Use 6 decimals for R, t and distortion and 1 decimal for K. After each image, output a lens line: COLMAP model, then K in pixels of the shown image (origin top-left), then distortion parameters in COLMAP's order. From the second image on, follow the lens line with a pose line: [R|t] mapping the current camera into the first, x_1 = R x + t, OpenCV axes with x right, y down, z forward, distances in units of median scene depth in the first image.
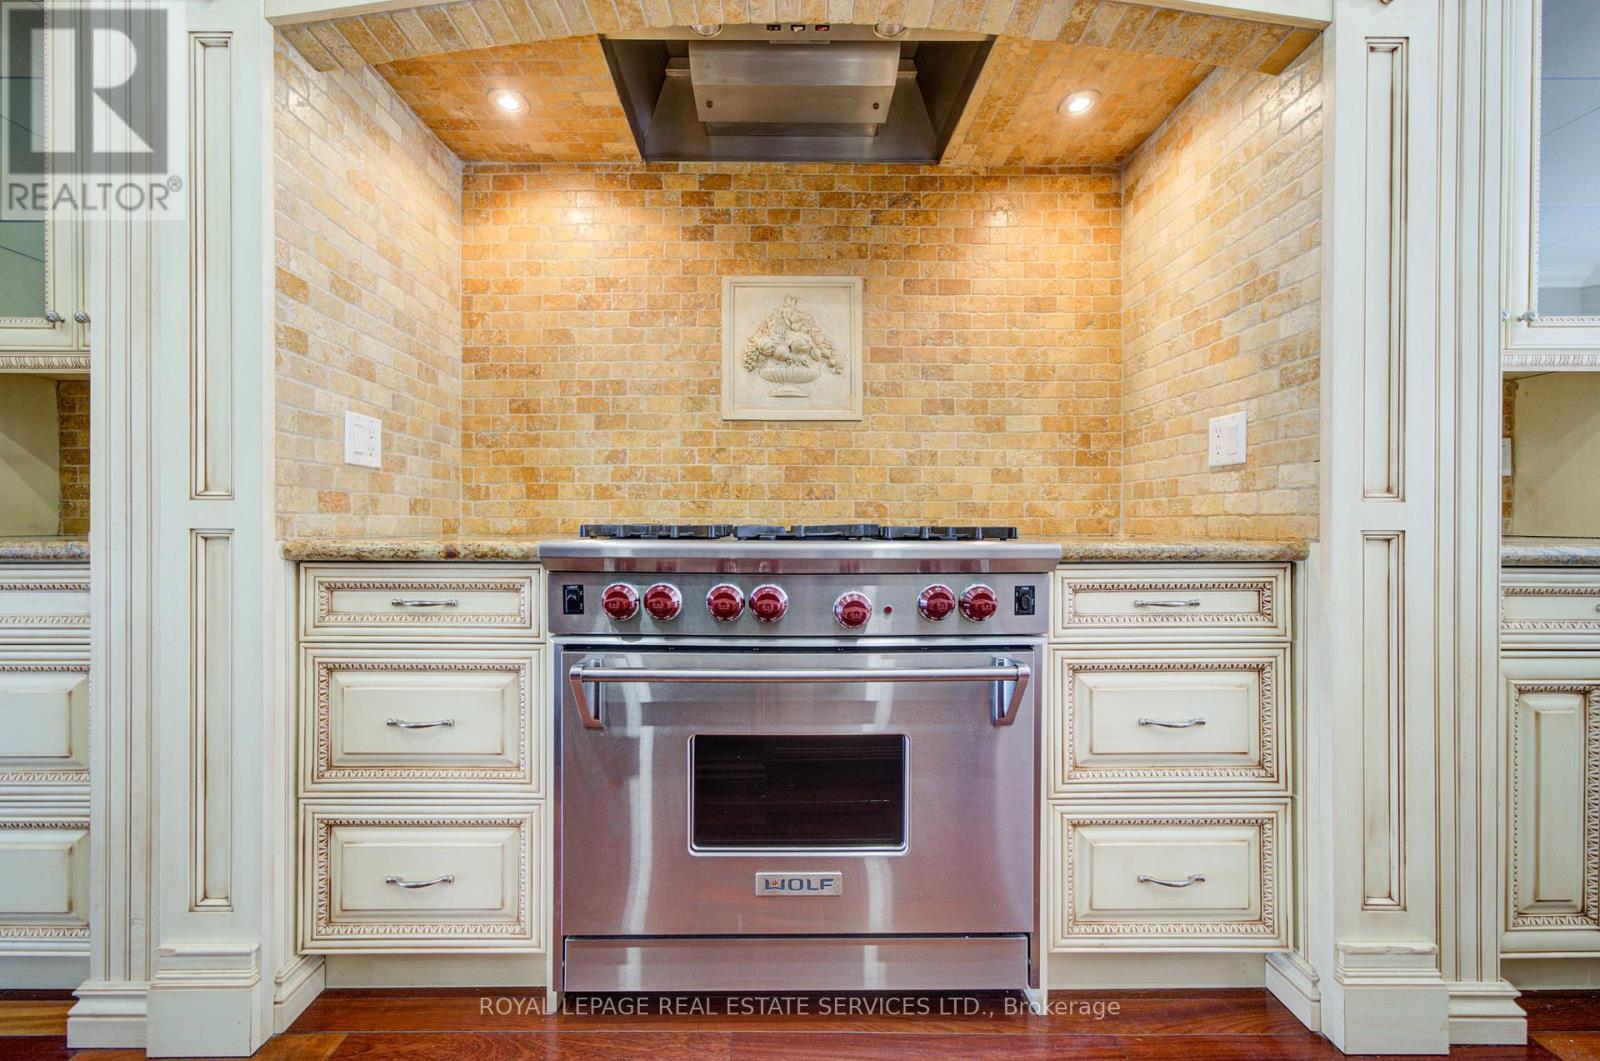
lens RADIAL K [[599.9, 0, 788.9], [0, 599.9, 514.2], [0, 0, 1]] dist [-0.001740, 0.007336]
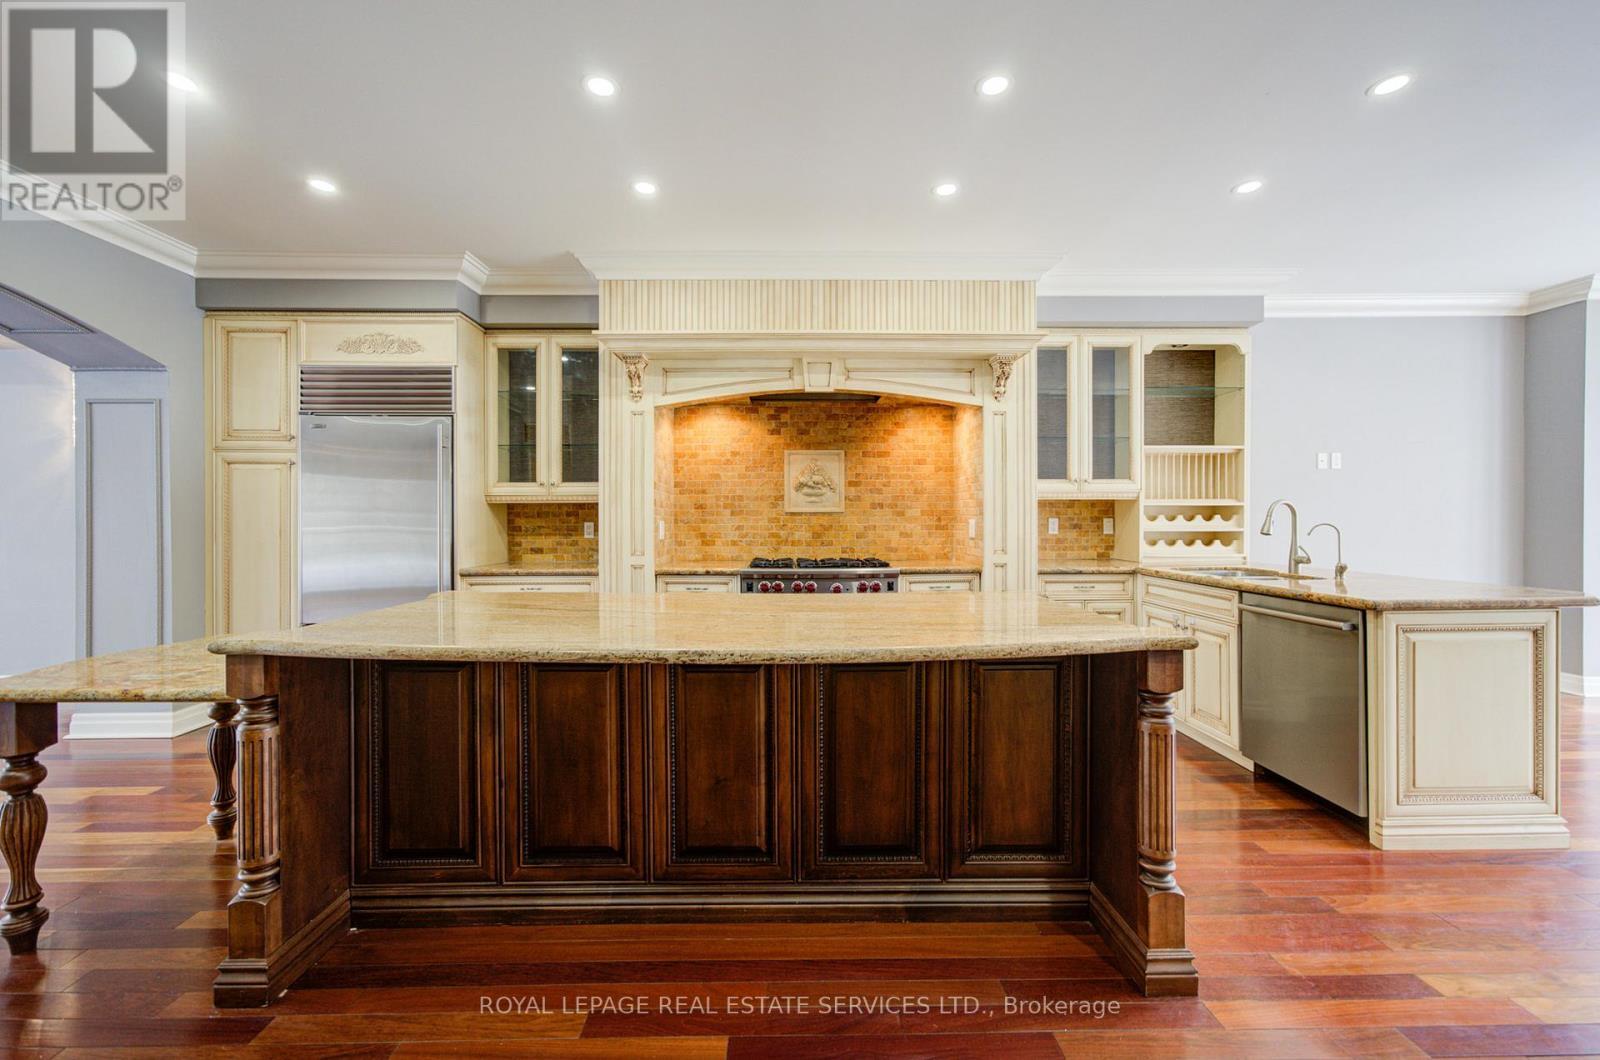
lens RADIAL K [[612.9, 0, 806.7], [0, 612.9, 515.1], [0, 0, 1]] dist [0.000563, 0.000401]
pose [[0.999853, -0.003994, 0.016668, -0.065808], [0.003941, 0.999987, 0.003252, -0.152824], [-0.016681, -0.003186, 0.999856, -1.404244]]
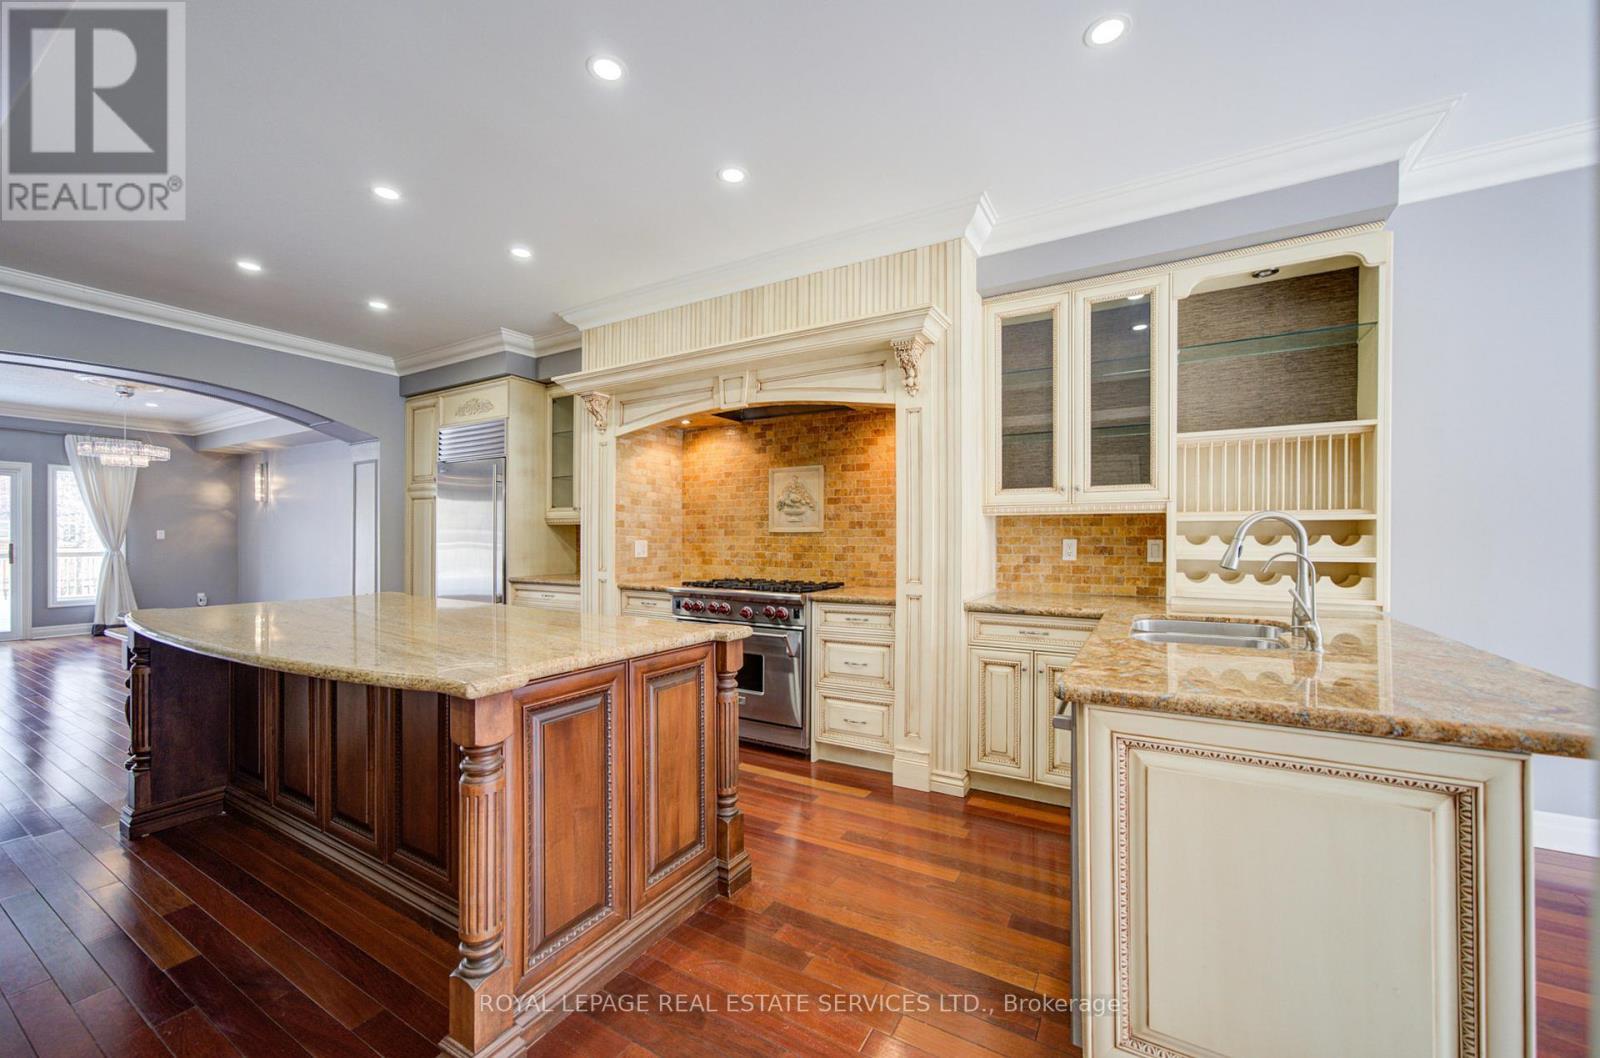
lens RADIAL K [[619.5, 0, 800.0], [0, 619.5, 529.0], [0, 0, 1]] dist [-0.000925, 0.000006]
pose [[0.861985, -0.008077, -0.506870, 1.192571], [0.004821, 0.999958, -0.007736, -0.149169], [0.506911, 0.004224, 0.861988, -0.981155]]
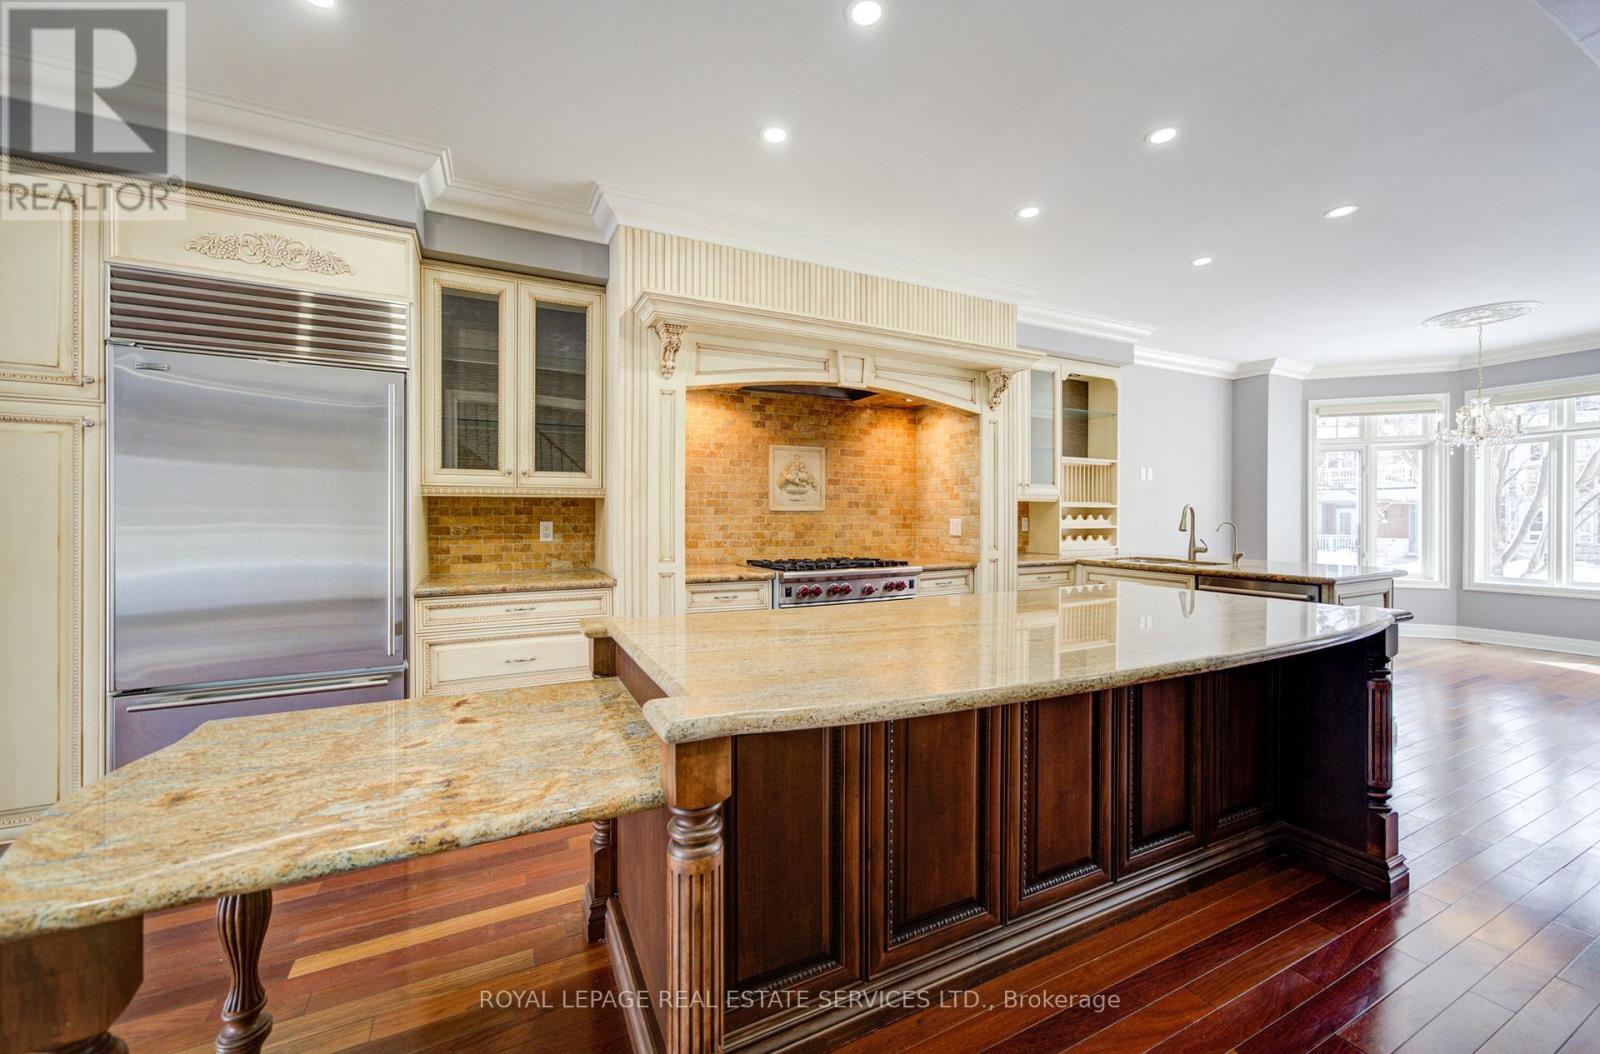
lens RADIAL K [[608.4, 0, 802.3], [0, 608.4, 511.8], [0, 0, 1]] dist [-0.010706, 0.008661]
pose [[0.895778, 0.001180, 0.444500, -0.997580], [-0.003100, 0.999989, 0.003592, -0.160474], [-0.444490, -0.004595, 0.895772, -1.053889]]
